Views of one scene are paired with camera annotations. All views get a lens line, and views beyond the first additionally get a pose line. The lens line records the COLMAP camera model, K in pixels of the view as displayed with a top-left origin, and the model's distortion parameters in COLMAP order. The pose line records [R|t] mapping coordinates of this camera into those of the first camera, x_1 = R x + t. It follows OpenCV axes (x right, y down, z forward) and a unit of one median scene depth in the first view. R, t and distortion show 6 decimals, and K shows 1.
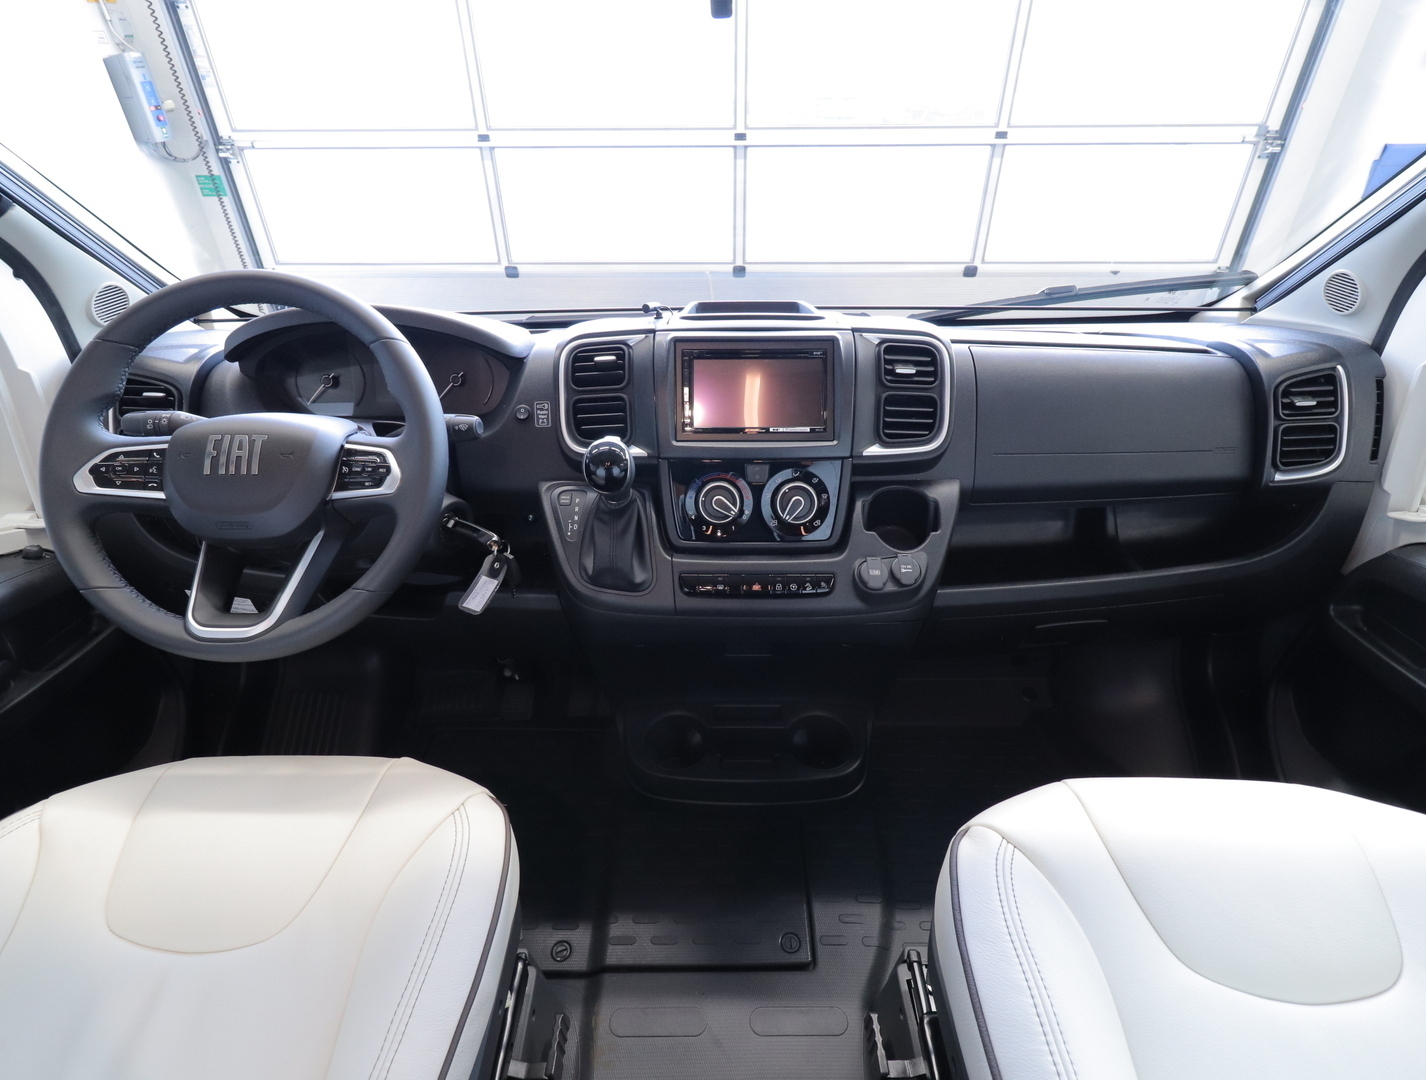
lens RADIAL K [[759.3, 0, 715.3], [0, 759.3, 544.2], [0, 0, 1]] dist [-0.001283, 0.000178]
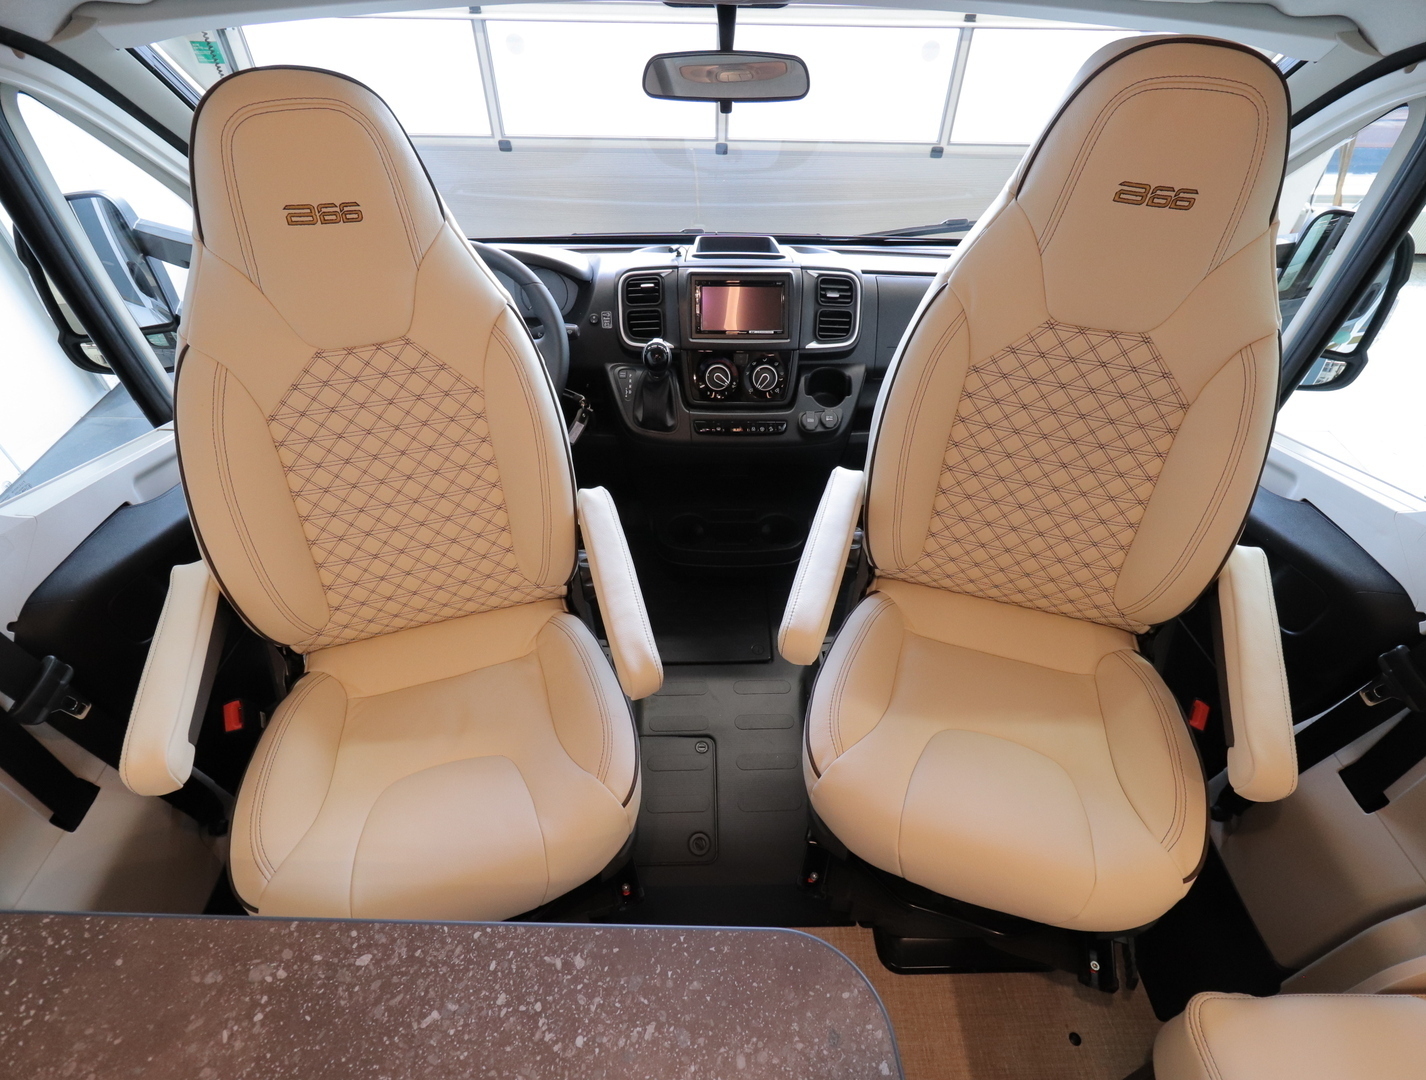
lens RADIAL K [[759.3, 0, 718.2], [0, 759.3, 536.8], [0, 0, 1]] dist [-0.001283, 0.000178]
pose [[0.999418, -0.001585, 0.034077, -0.050227], [-0.003965, 0.986753, 0.162181, 0.019227], [-0.033882, -0.162222, 0.986172, -0.671206]]
